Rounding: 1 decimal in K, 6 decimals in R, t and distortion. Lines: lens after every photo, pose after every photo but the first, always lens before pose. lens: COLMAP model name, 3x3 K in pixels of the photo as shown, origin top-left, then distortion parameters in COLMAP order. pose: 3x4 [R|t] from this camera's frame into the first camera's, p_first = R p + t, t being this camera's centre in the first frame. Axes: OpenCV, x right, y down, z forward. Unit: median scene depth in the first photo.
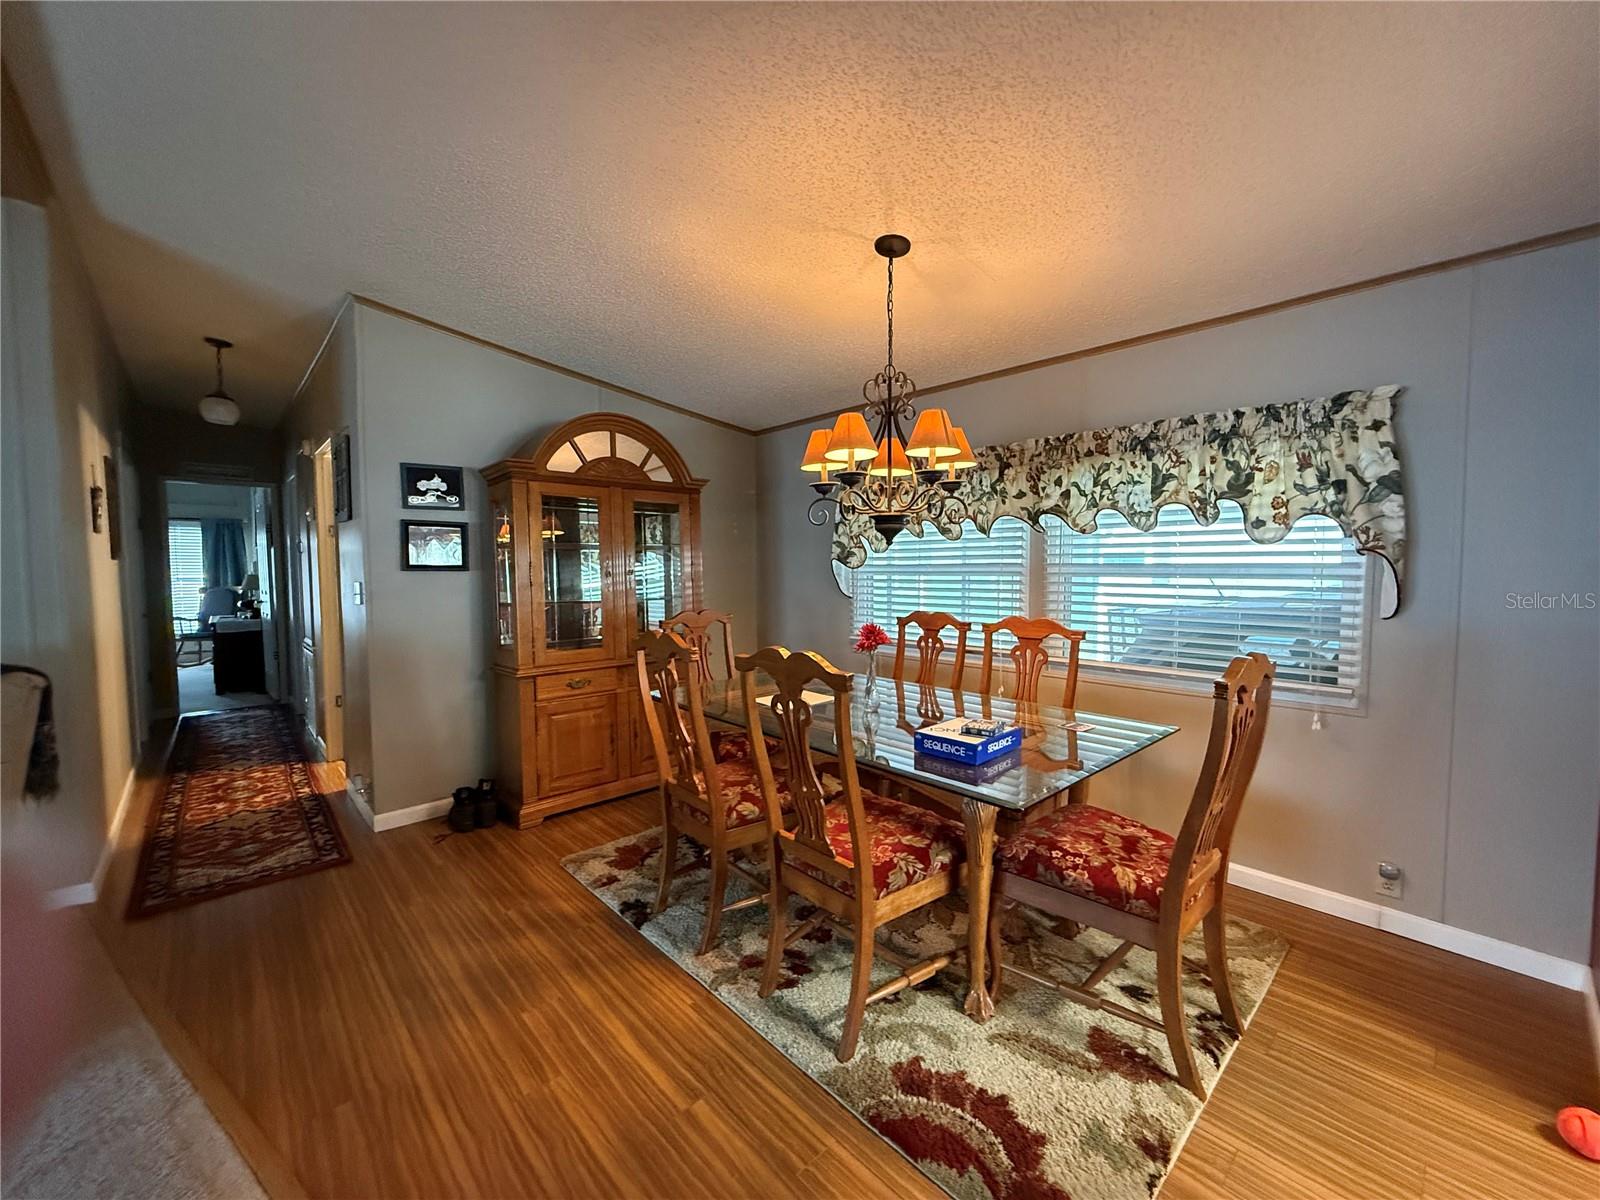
lens RADIAL K [[637.5, 0, 796.8], [0, 637.5, 601.7], [0, 0, 1]] dist [0.000092, -0.000139]
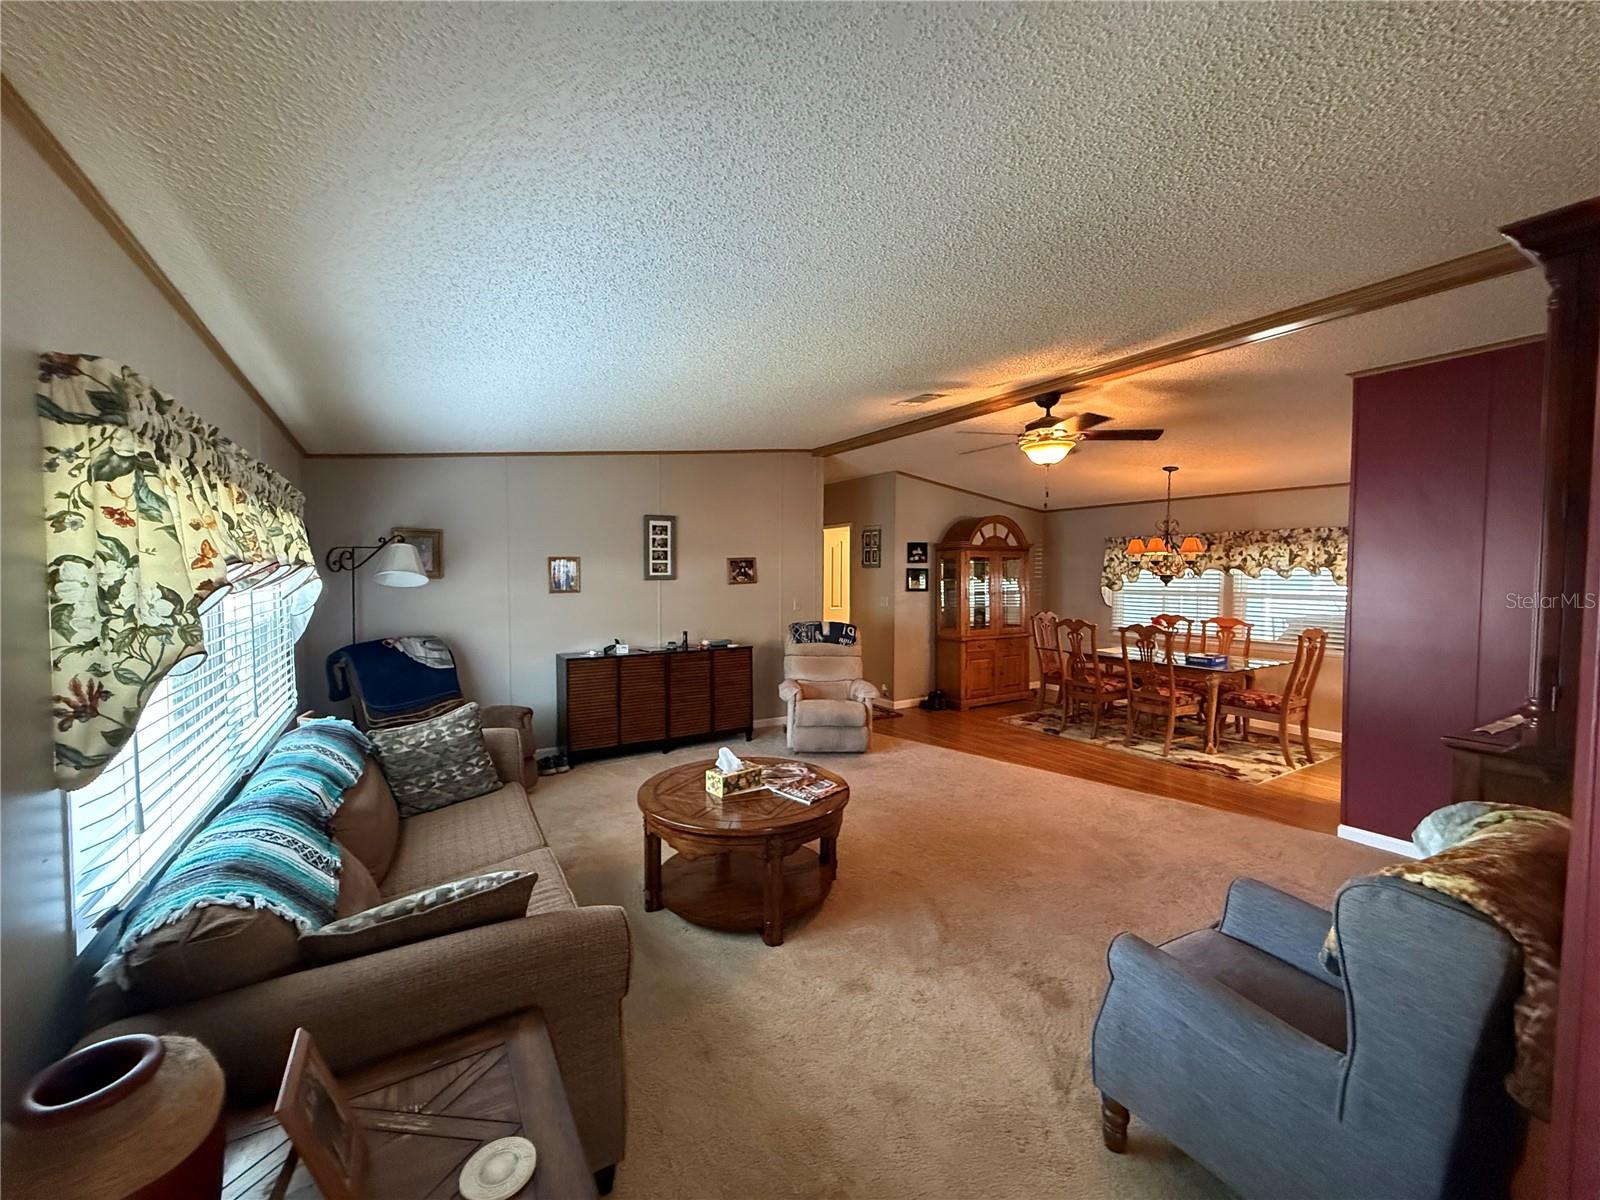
lens RADIAL K [[637.5, 0, 796.8], [0, 637.5, 601.7], [0, 0, 1]] dist [0.000092, -0.000139]
pose [[0.980381, 0.015080, -0.196535, -0.620949], [-0.016606, 0.999843, -0.006116, 0.007916], [0.196412, 0.009260, 0.980478, -1.373028]]
